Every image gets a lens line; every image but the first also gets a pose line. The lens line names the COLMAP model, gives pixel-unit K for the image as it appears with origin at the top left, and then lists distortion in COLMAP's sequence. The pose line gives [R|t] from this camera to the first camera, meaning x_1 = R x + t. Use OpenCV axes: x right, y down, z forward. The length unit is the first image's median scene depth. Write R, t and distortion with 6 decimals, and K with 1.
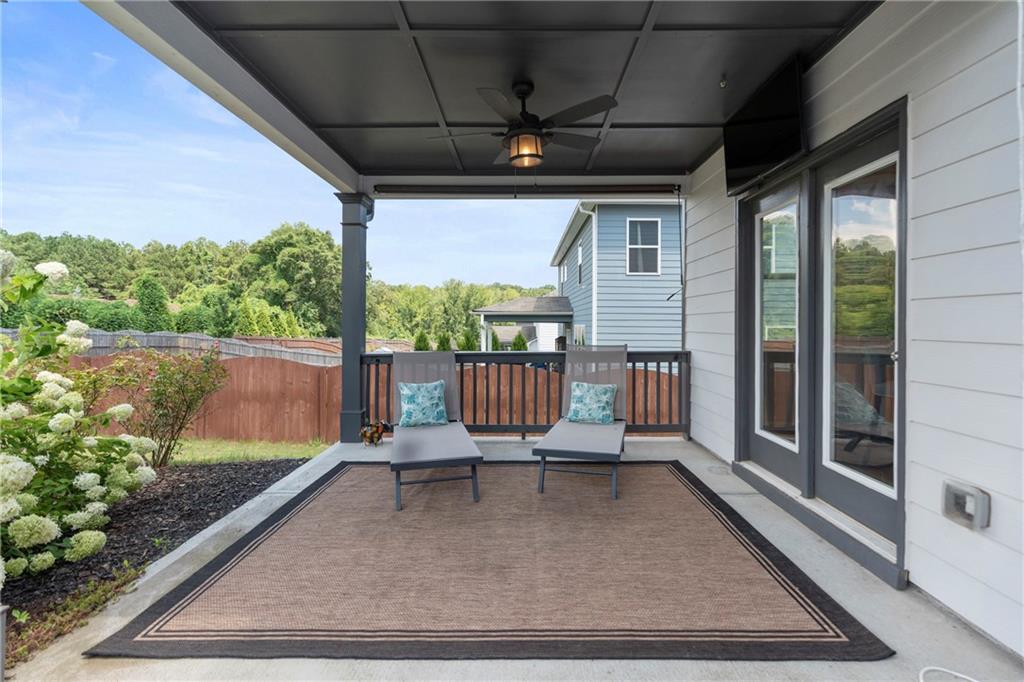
lens RADIAL K [[466.2, 0, 512.4], [0, 466.2, 331.0], [0, 0, 1]] dist [-0.009624, 0.003935]
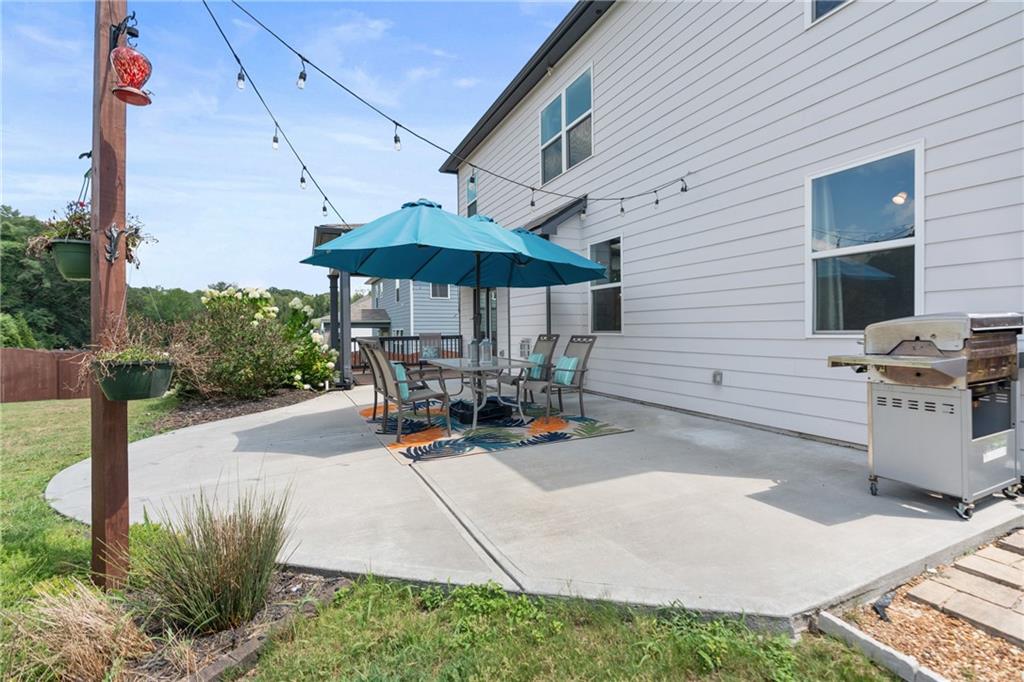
lens RADIAL K [[466.2, 0, 513.3], [0, 466.2, 332.9], [0, 0, 1]] dist [-0.009624, 0.003935]
pose [[0.900135, -0.015233, 0.435344, -0.183303], [0.019827, 0.999785, -0.006012, 0.015830], [-0.435159, 0.014043, 0.900244, -0.540058]]
